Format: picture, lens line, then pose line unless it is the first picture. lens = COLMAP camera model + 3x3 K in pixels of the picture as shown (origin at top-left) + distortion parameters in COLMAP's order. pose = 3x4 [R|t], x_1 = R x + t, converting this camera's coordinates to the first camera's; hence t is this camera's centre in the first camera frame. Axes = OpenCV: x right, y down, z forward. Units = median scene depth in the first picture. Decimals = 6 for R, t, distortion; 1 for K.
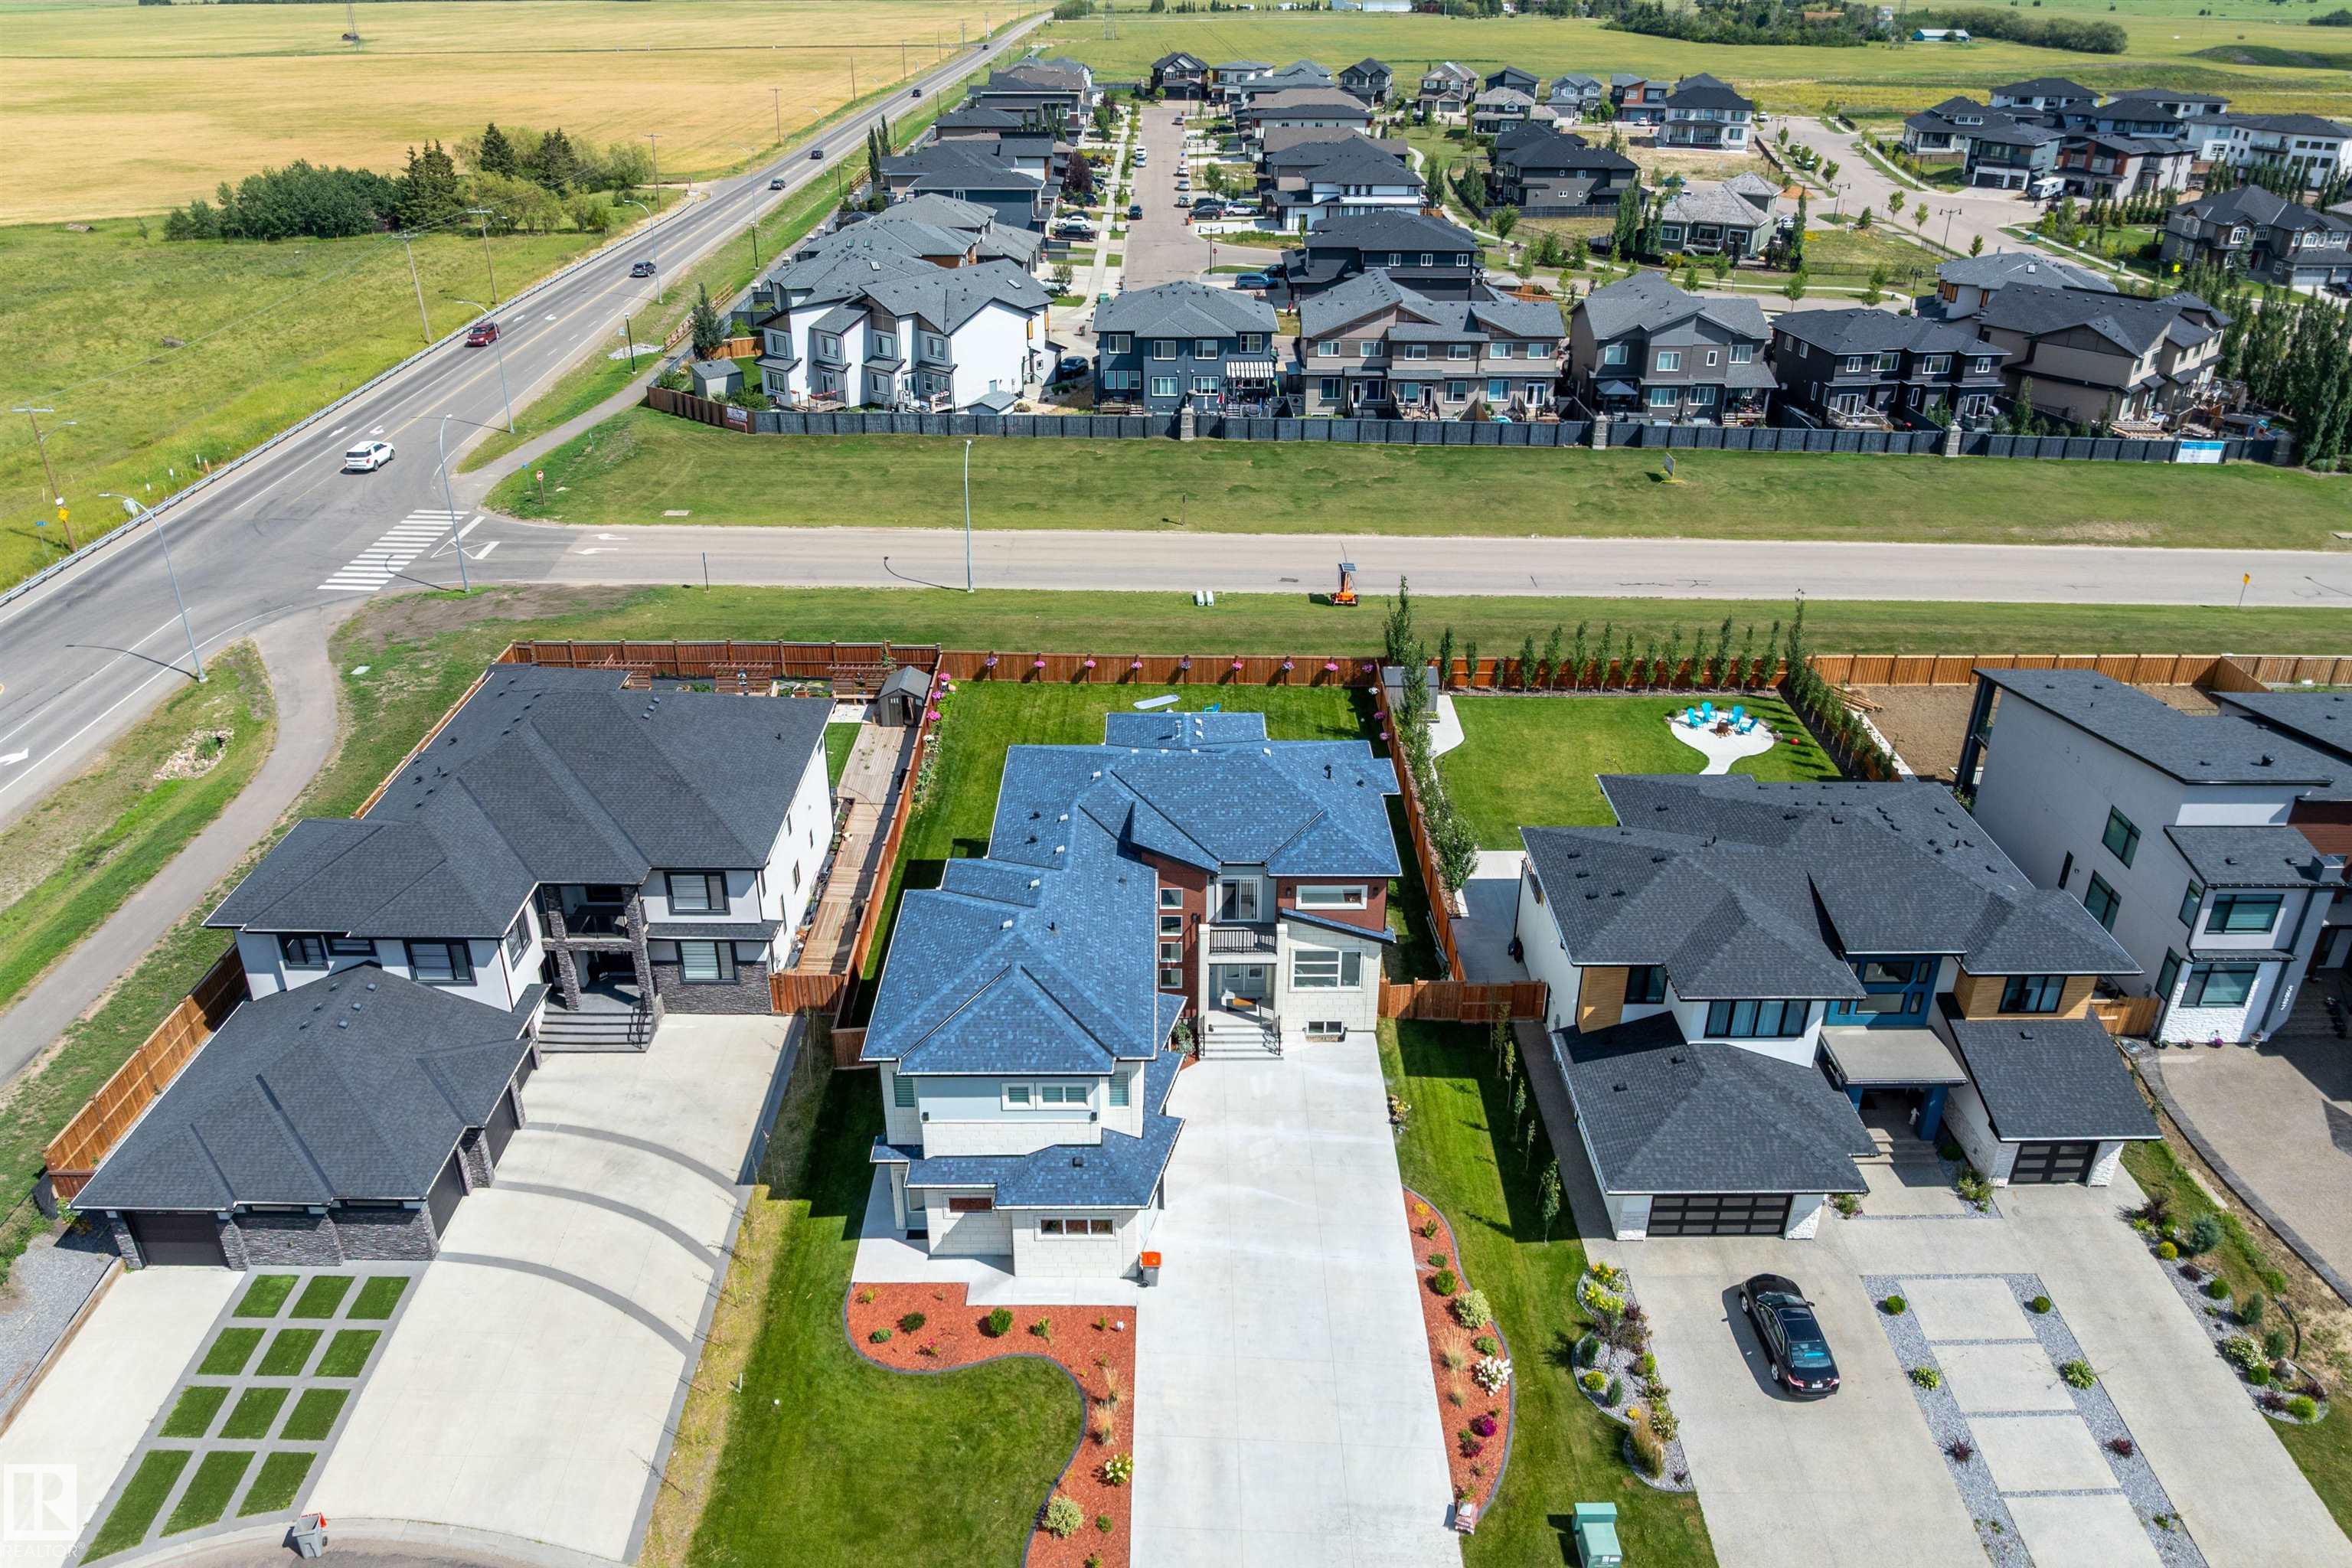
lens RADIAL K [[1665.1, 0, 1176.3], [0, 1665.1, 755.7], [0, 0, 1]] dist [-0.035165, -0.004095]
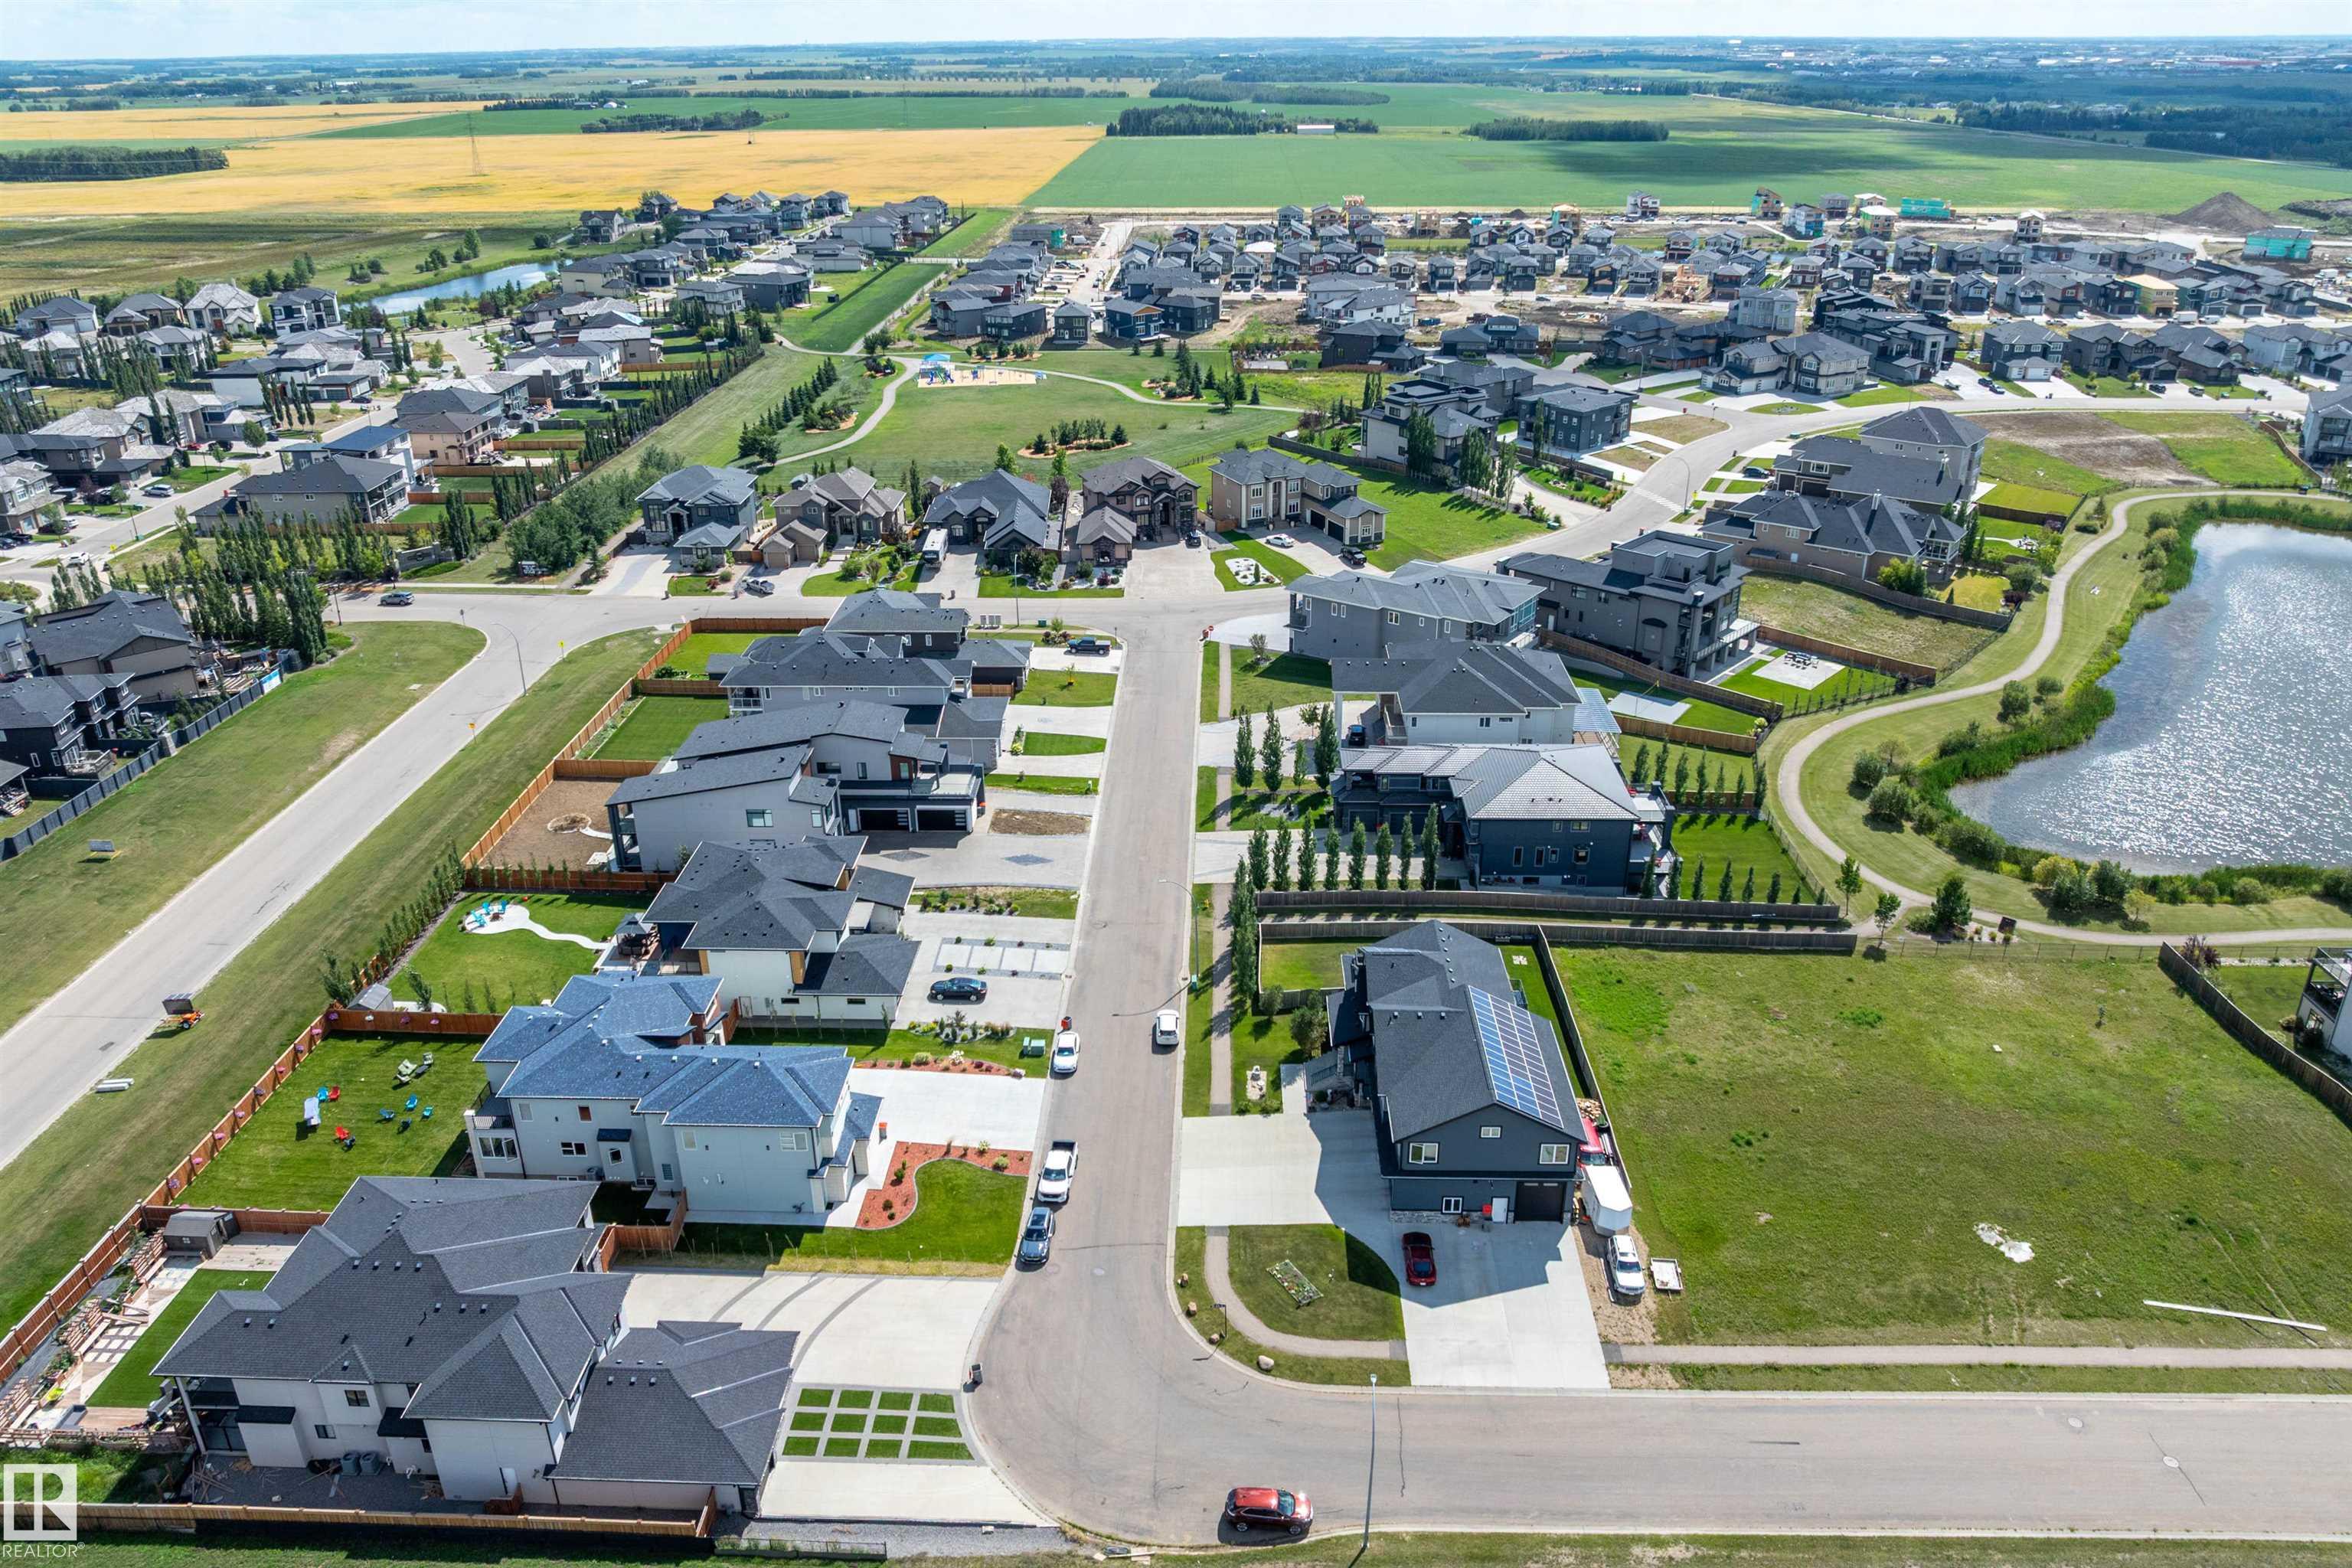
lens RADIAL K [[1655.1, 0, 1173.5], [0, 1655.1, 750.5], [0, 0, 1]] dist [-0.020185, -0.039850]
pose [[0.035239, -0.395953, 0.917595, -0.720368], [0.448372, 0.826834, 0.339569, -0.270228], [-0.893152, 0.399458, 0.206671, -0.001996]]
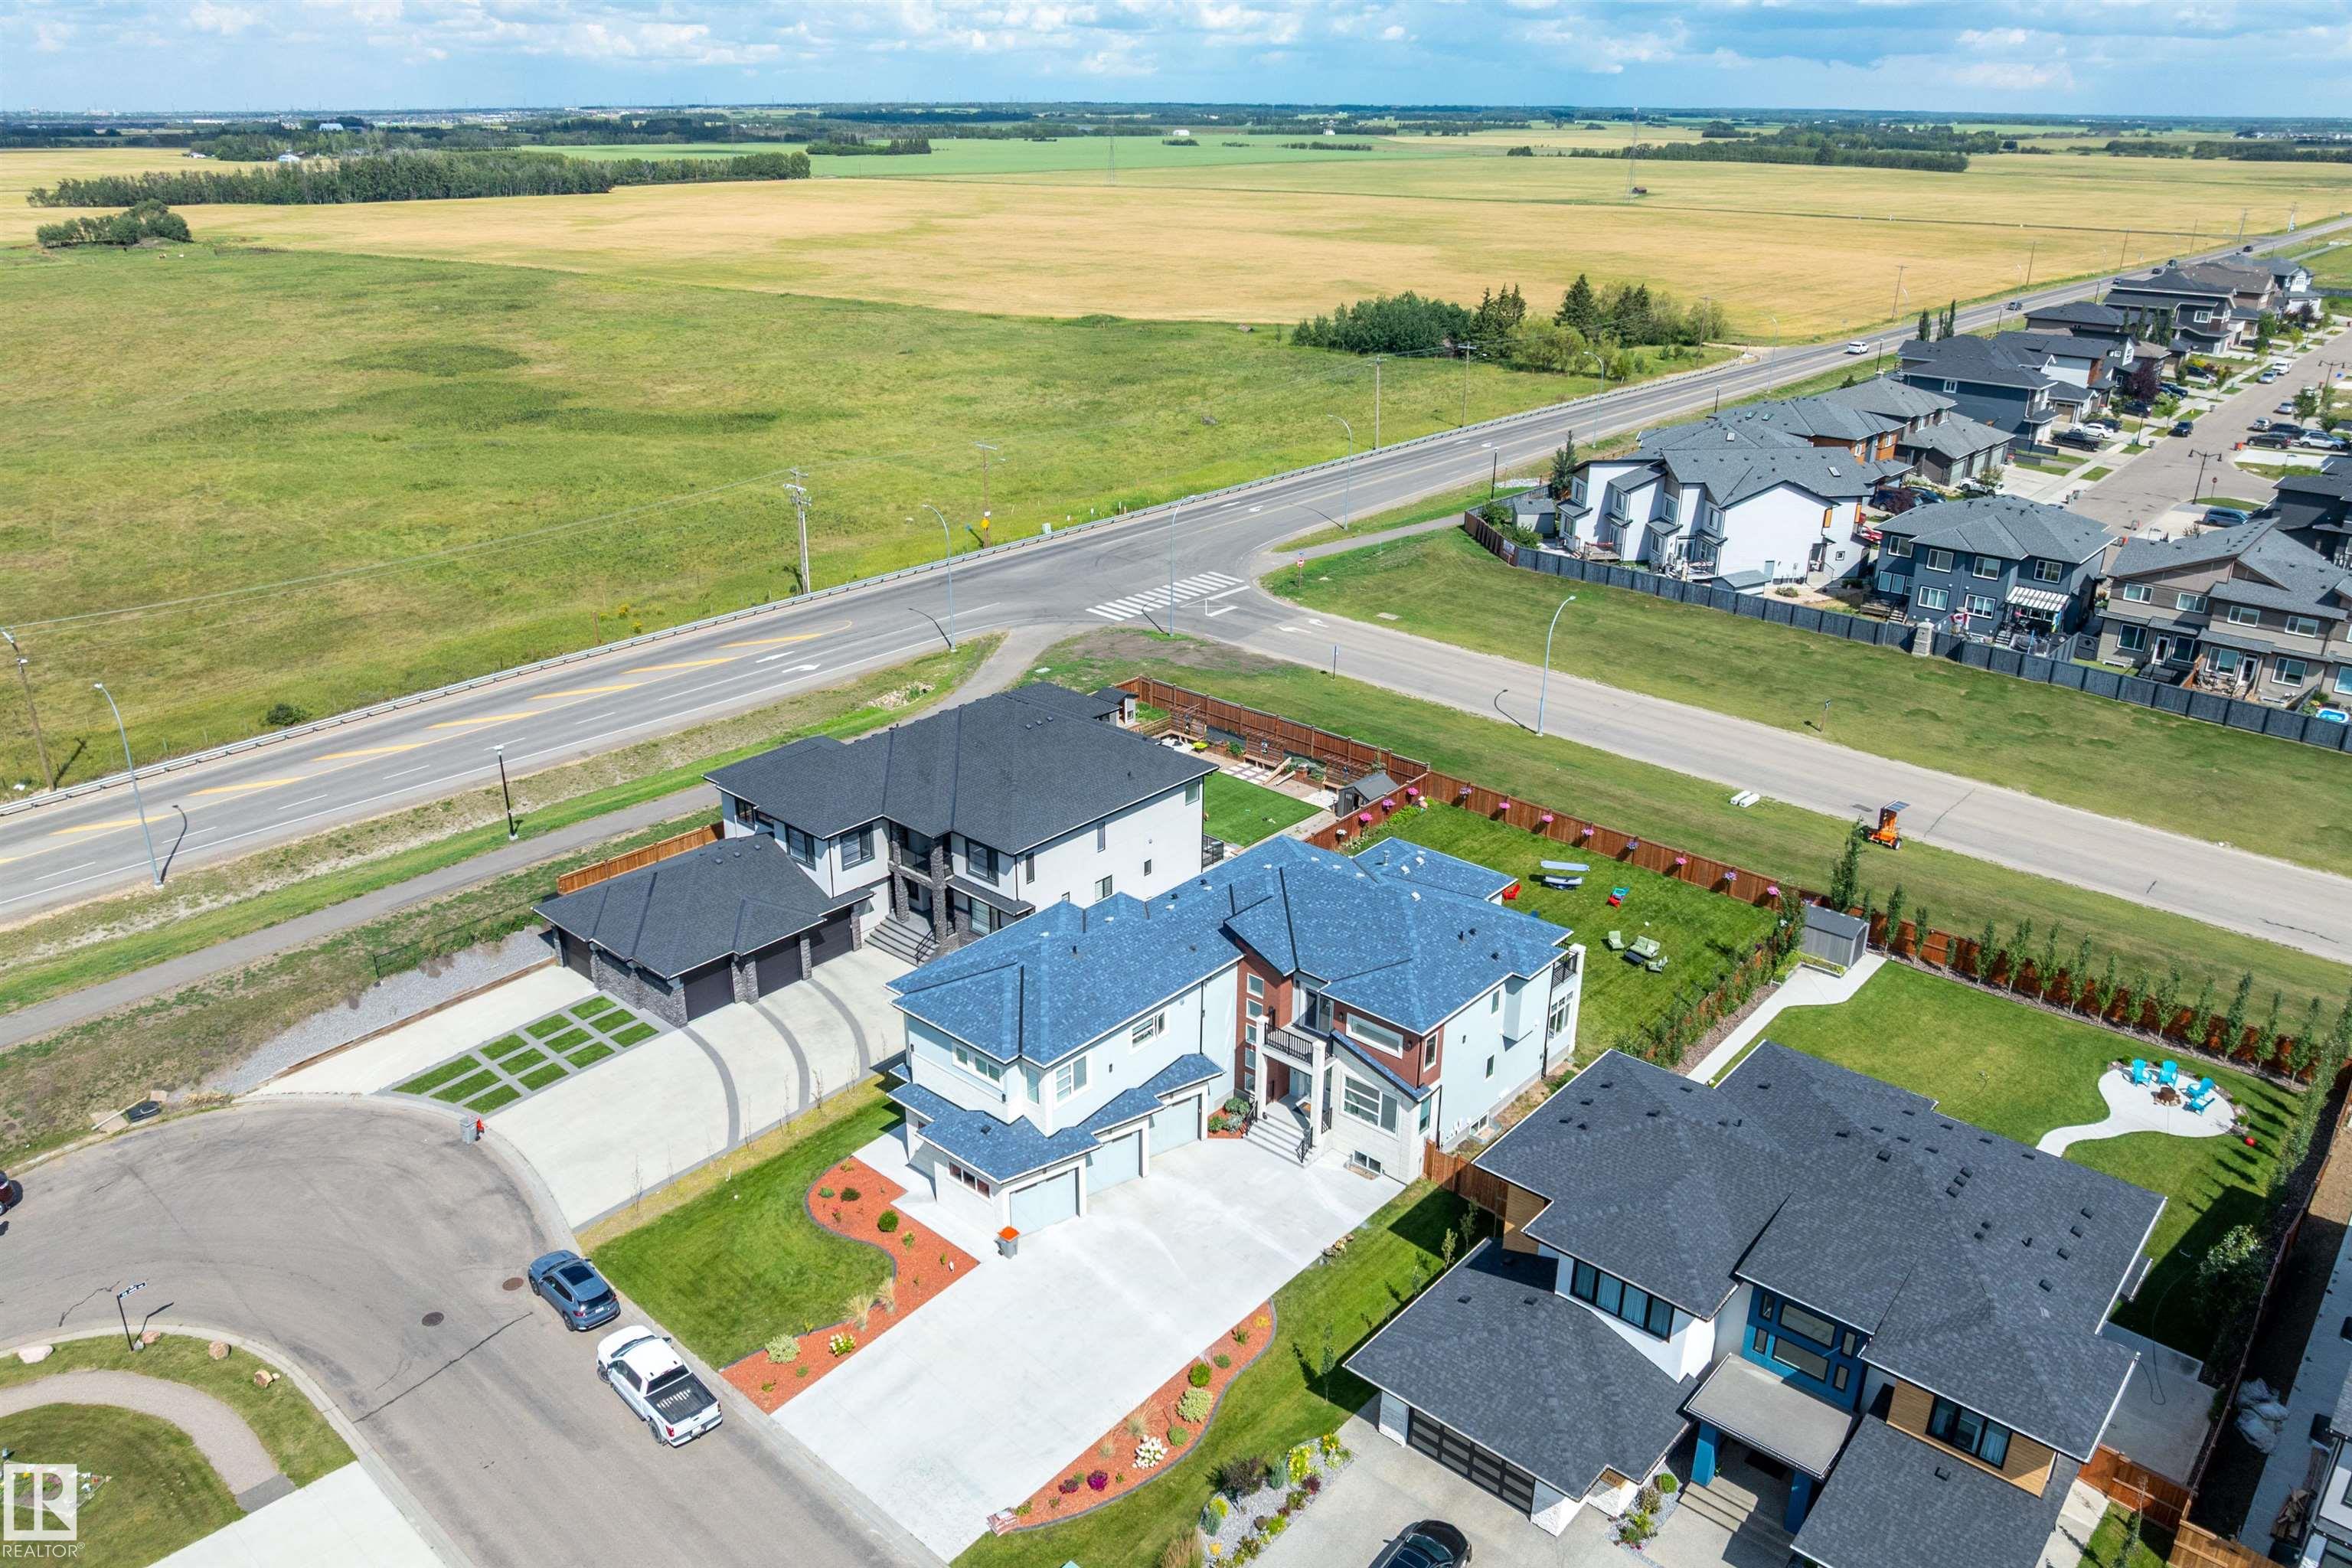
lens RADIAL K [[1665.1, 0, 1176.3], [0, 1665.1, 755.7], [0, 0, 1]] dist [-0.035165, -0.004095]
pose [[0.744725, 0.245026, -0.620763, 0.283656], [-0.297612, 0.954483, 0.019708, -0.030935], [0.597337, 0.170069, 0.783750, 0.035957]]
